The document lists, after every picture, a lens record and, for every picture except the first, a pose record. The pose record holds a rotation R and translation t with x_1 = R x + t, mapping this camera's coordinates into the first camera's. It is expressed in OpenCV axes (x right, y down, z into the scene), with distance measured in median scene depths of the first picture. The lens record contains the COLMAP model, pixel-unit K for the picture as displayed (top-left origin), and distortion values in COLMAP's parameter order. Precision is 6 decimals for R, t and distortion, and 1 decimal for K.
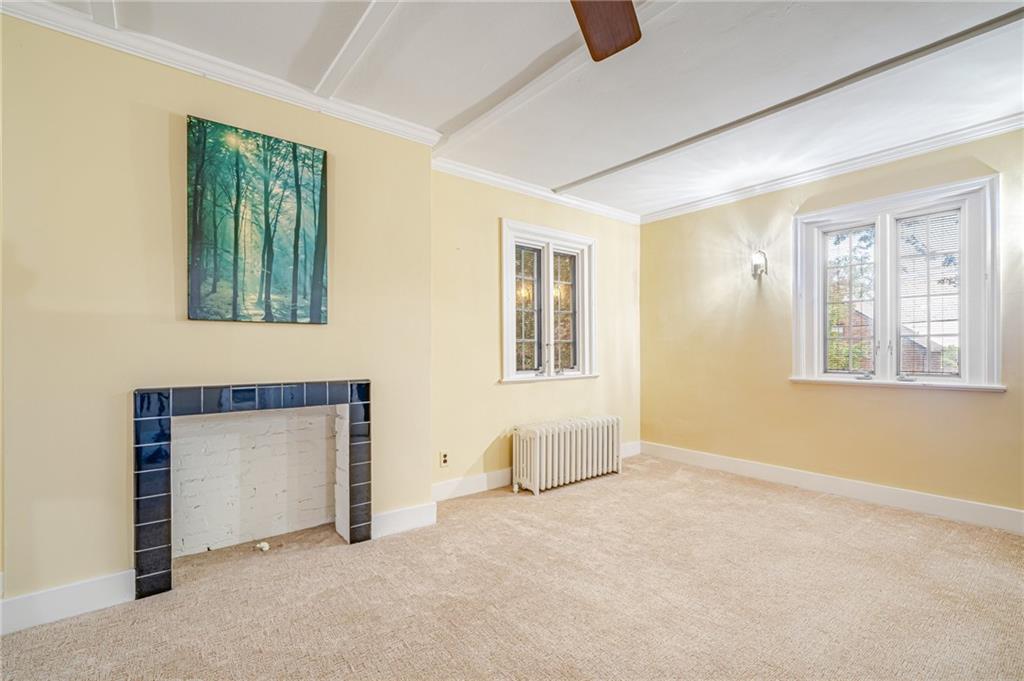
lens RADIAL K [[448.4, 0, 507.2], [0, 448.4, 342.1], [0, 0, 1]] dist [-0.000735, -0.000190]
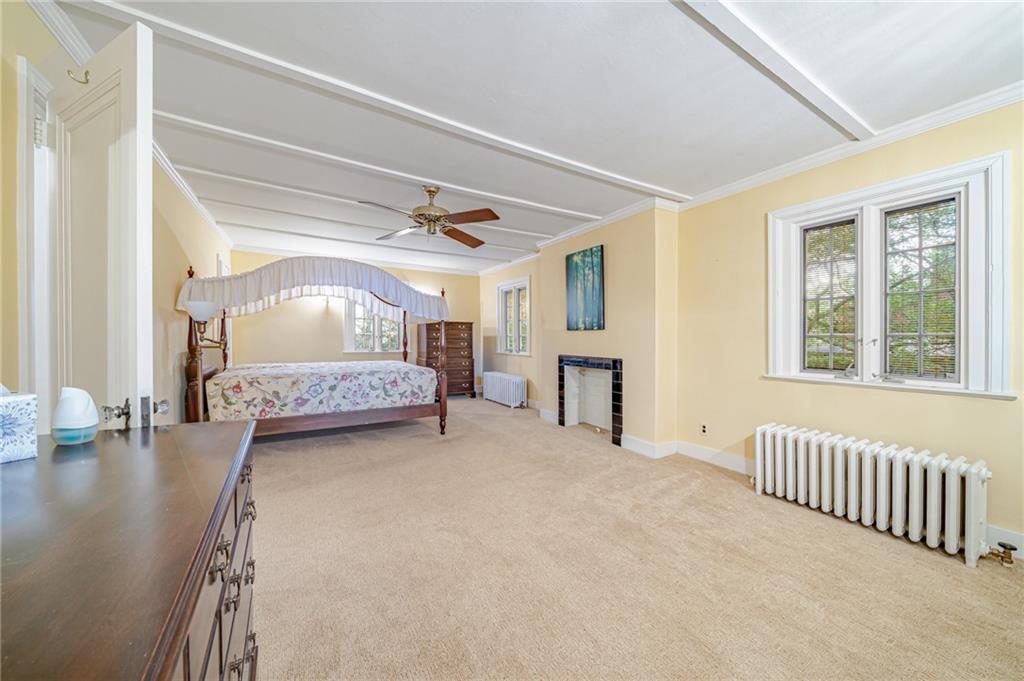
lens RADIAL K [[354.8, 0, 508.2], [0, 354.8, 339.6], [0, 0, 1]] dist [-0.003034, 0.000131]
pose [[-0.121426, 0.006985, -0.992576, 1.151089], [0.010662, 0.999927, 0.005732, -0.008093], [0.992543, -0.009887, -0.121492, 0.708133]]
